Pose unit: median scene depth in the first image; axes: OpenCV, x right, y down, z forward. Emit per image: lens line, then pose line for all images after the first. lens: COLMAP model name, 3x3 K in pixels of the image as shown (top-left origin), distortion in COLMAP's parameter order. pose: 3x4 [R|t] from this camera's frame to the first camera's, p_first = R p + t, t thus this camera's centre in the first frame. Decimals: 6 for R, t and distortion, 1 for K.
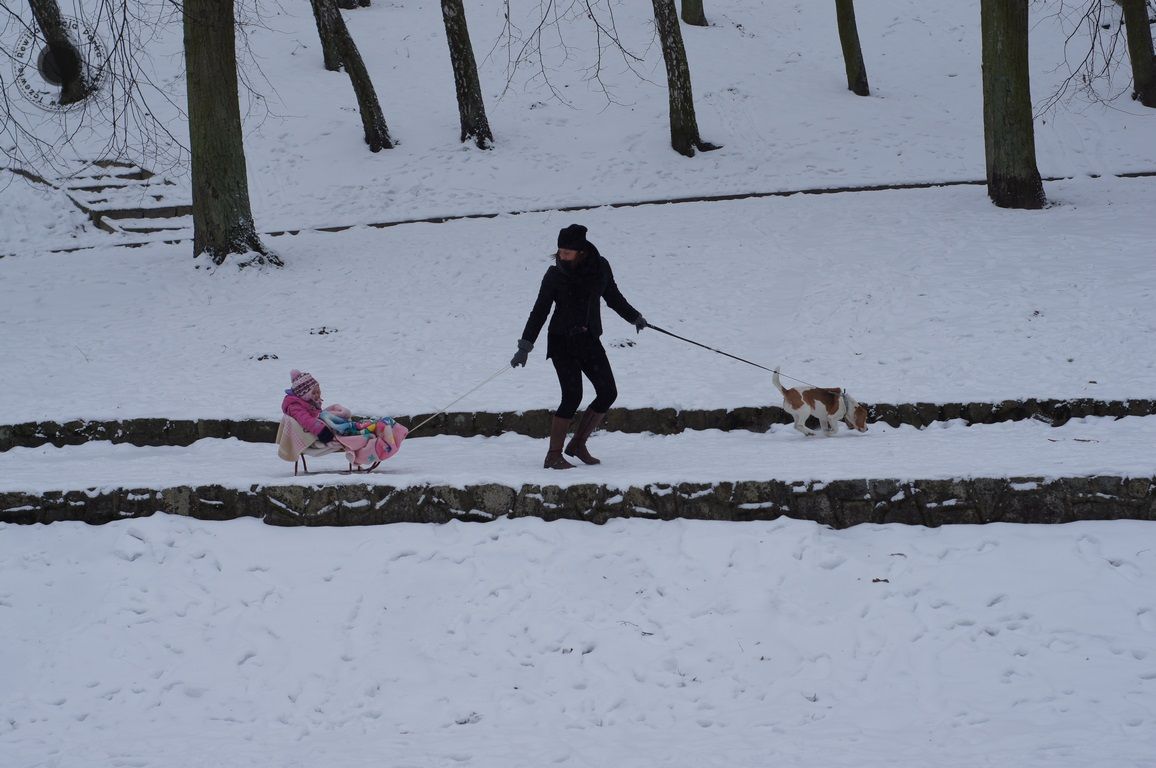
lens RADIAL K [[2620.0, 0, 578.6], [0, 2620.0, 384.9], [0, 0, 1]] dist [-0.028769, 0.000000]
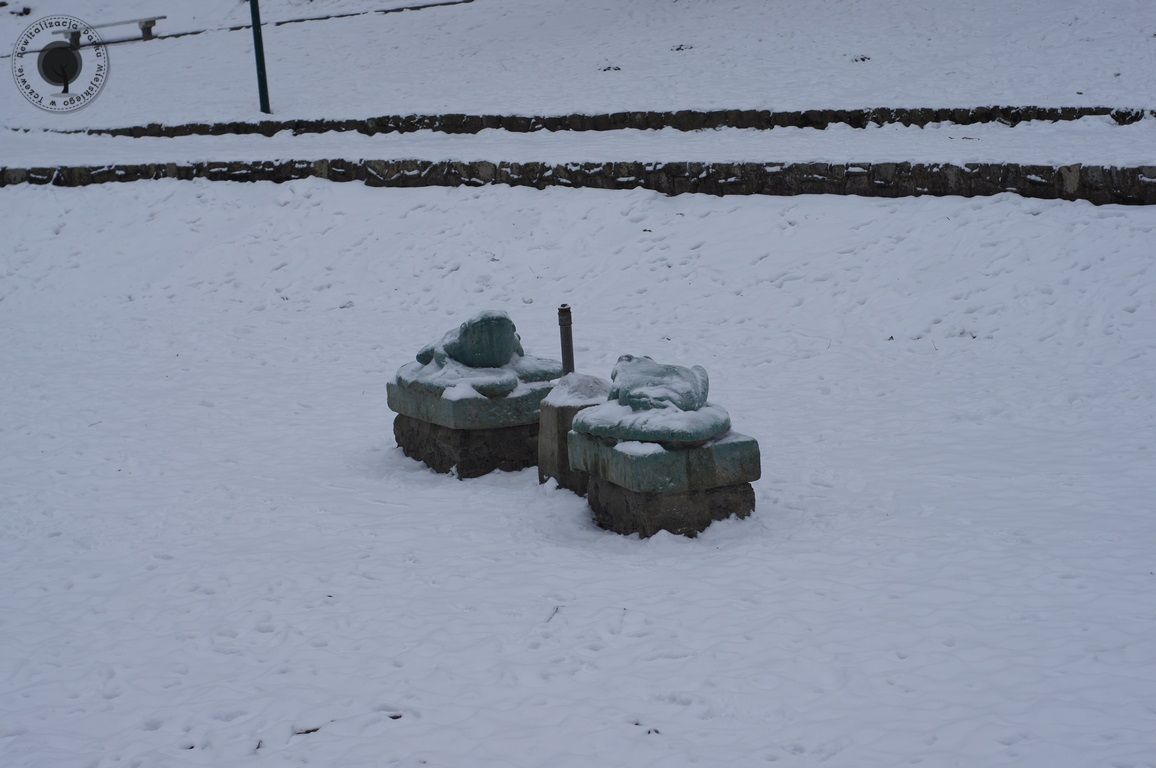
lens RADIAL K [[2620.0, 0, 579.8], [0, 2620.0, 384.5], [0, 0, 1]] dist [-0.028769, 0.000000]
pose [[0.884956, 0.057568, -0.462103, 0.710292], [-0.002469, 0.992895, 0.118967, -0.013640], [0.465669, -0.104139, 0.878810, -0.301932]]
